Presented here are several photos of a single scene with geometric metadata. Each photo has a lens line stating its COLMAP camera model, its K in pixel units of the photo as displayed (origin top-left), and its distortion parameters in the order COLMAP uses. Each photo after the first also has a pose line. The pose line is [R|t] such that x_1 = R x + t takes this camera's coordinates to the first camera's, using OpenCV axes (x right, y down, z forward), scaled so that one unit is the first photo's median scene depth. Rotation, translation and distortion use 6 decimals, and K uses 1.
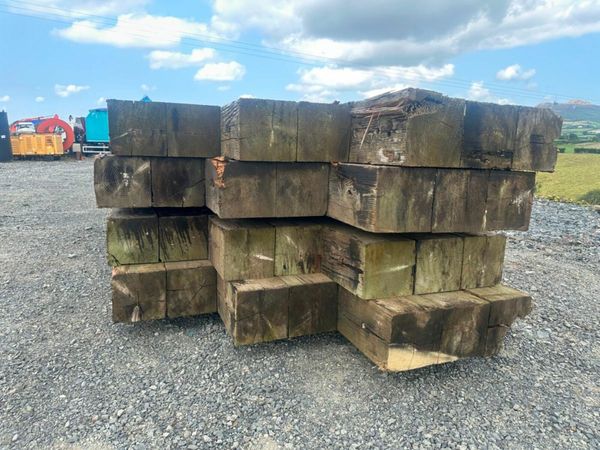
lens RADIAL K [[427.7, 0, 298.4], [0, 427.7, 222.8], [0, 0, 1]] dist [0.043193, -0.052055]
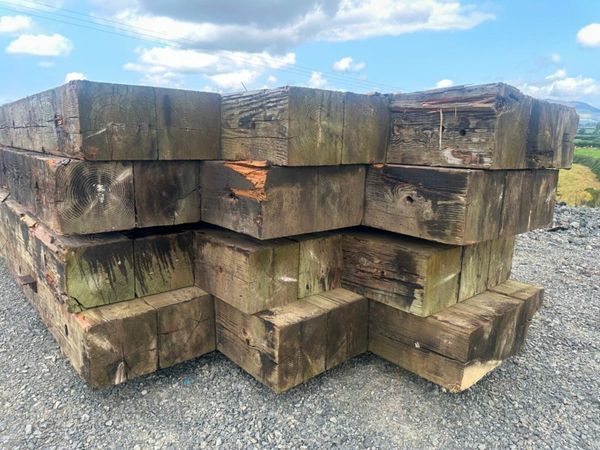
lens RADIAL K [[427.7, 0, 299.8], [0, 427.7, 222.1], [0, 0, 1]] dist [0.043193, -0.052055]
pose [[0.941045, -0.069148, 0.331138, -0.338363], [0.058901, 0.997426, 0.040894, -0.064493], [-0.333114, -0.018979, 0.942696, 0.217710]]
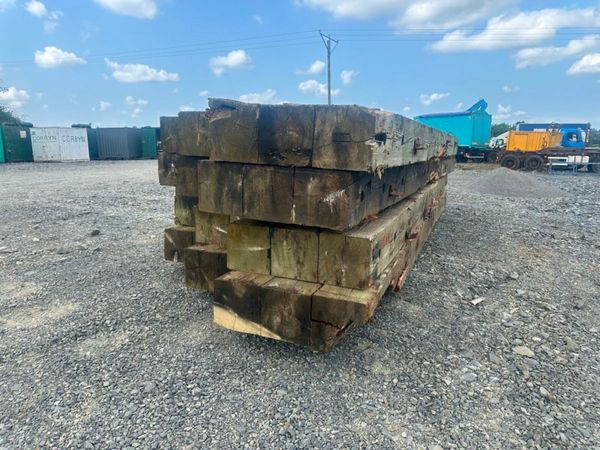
lens RADIAL K [[427.7, 0, 303.6], [0, 427.7, 227.6], [0, 0, 1]] dist [0.043193, -0.052055]
pose [[0.723438, 0.125149, -0.678952, 1.034362], [-0.123896, 0.991002, 0.050654, -0.025654], [0.679181, 0.047474, 0.732434, 0.207373]]
